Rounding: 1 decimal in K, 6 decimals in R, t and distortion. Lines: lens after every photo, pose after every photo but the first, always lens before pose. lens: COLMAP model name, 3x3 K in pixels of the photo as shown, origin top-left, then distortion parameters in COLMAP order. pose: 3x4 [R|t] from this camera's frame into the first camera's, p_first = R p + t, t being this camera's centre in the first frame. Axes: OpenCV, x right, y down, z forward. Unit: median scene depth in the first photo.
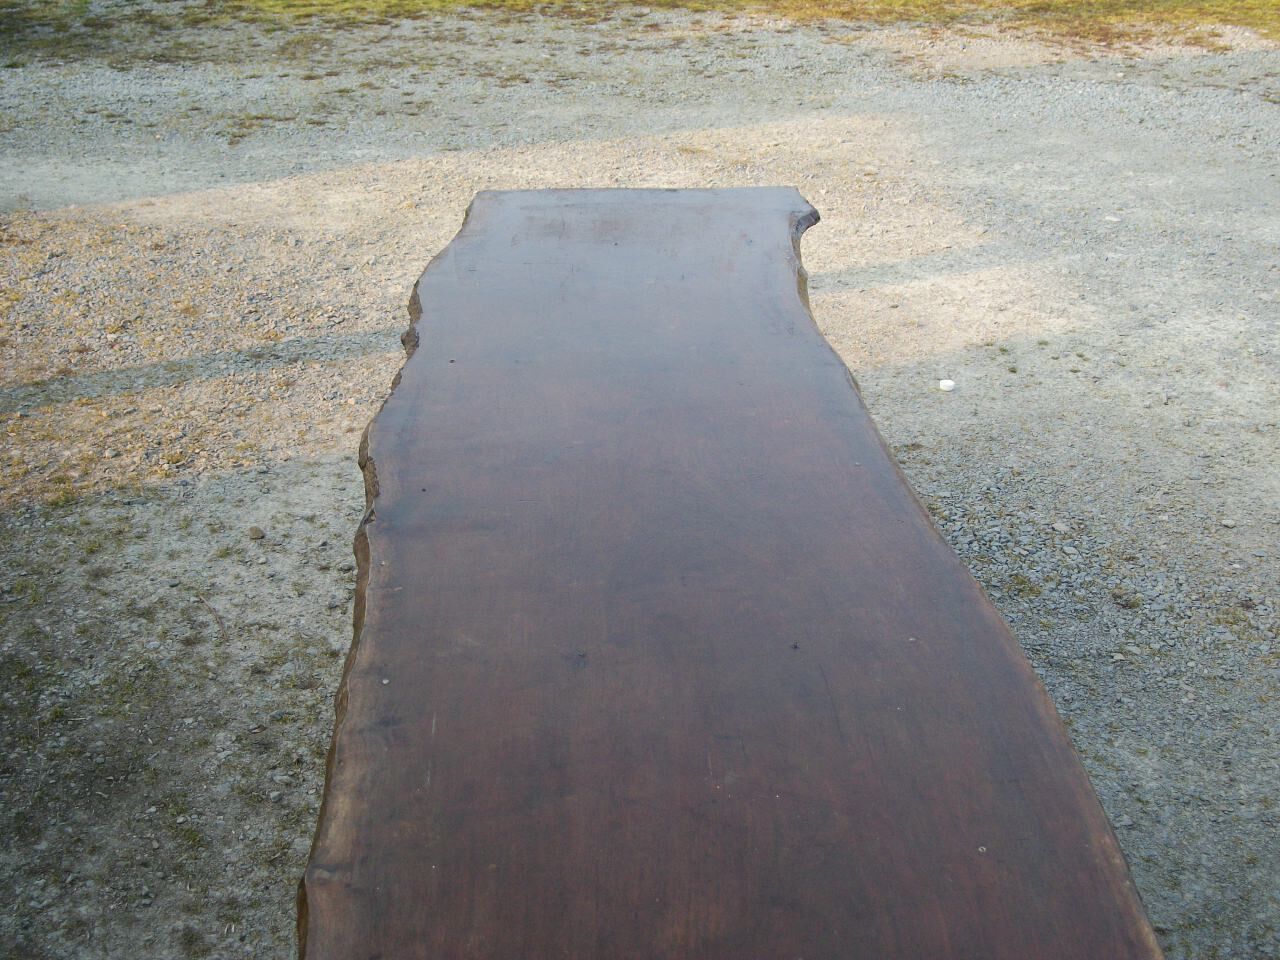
lens RADIAL K [[1818.3, 0, 632.5], [0, 1818.3, 479.2], [0, 0, 1]] dist [-0.048379, 0.000000]
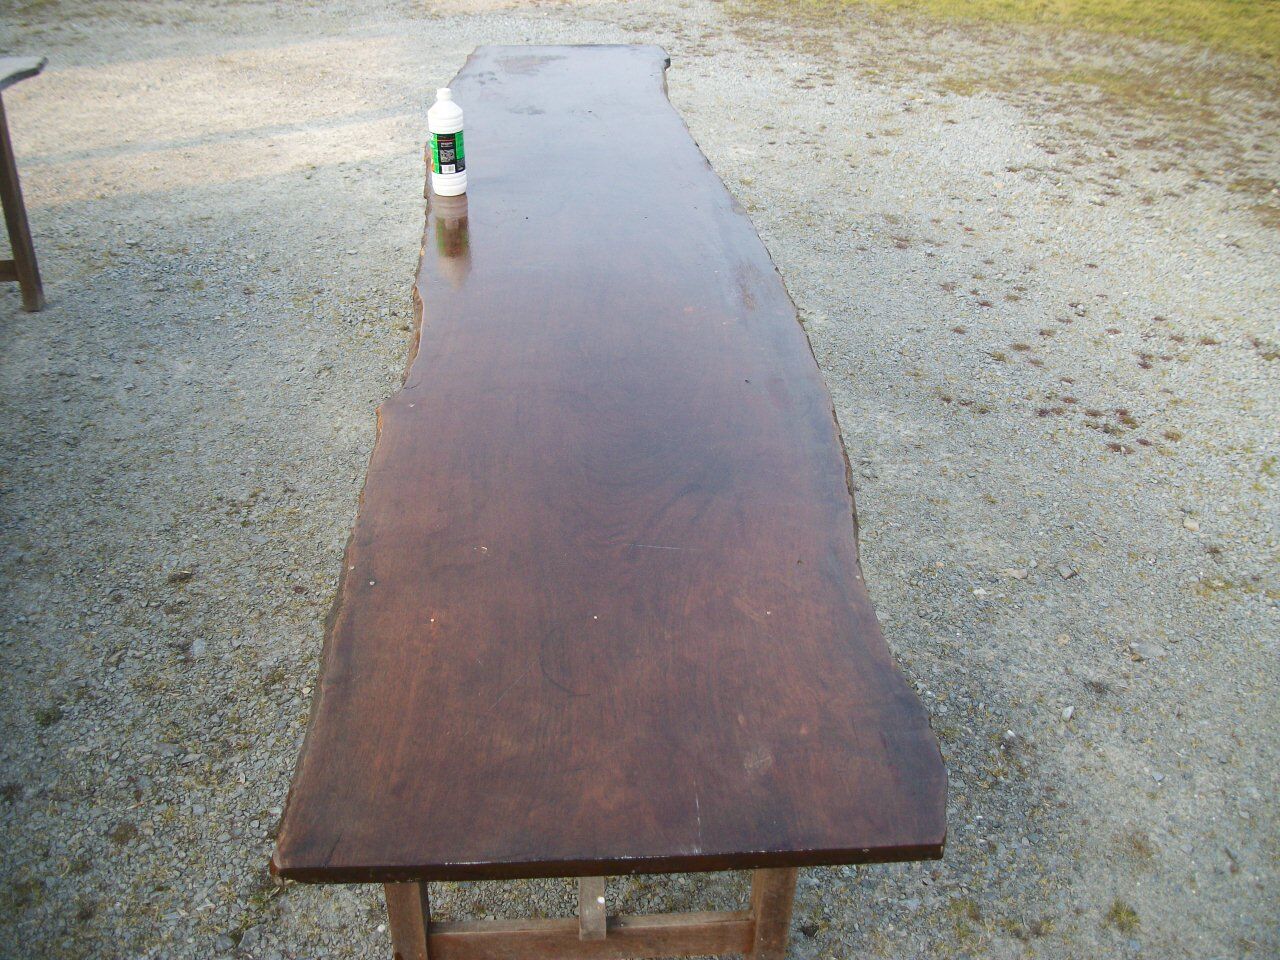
lens RADIAL K [[1219.1, 0, 646.9], [0, 1219.1, 475.0], [0, 0, 1]] dist [-0.113105, 0.000000]
pose [[0.993923, -0.033535, 0.104845, 0.355985], [0.020393, 0.992072, 0.124002, 0.072633], [-0.108172, -0.121110, 0.986727, -0.138744]]
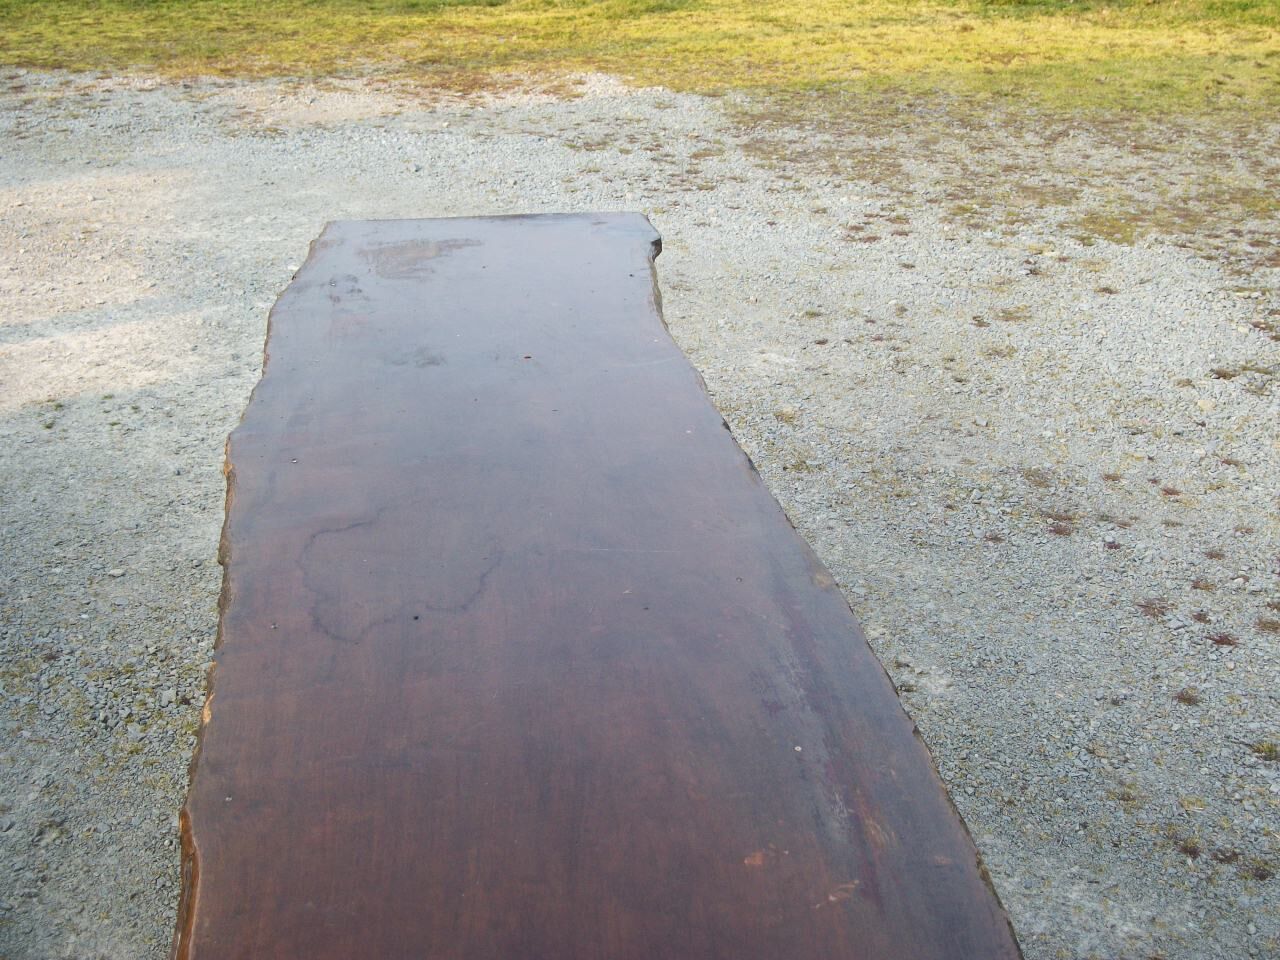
lens RADIAL K [[1818.3, 0, 637.3], [0, 1818.3, 482.2], [0, 0, 1]] dist [-0.048379, 0.000000]
pose [[0.990864, -0.044612, 0.127271, 0.361616], [0.048344, 0.998482, -0.026388, 0.010939], [-0.125901, 0.032300, 0.991517, -0.014189]]
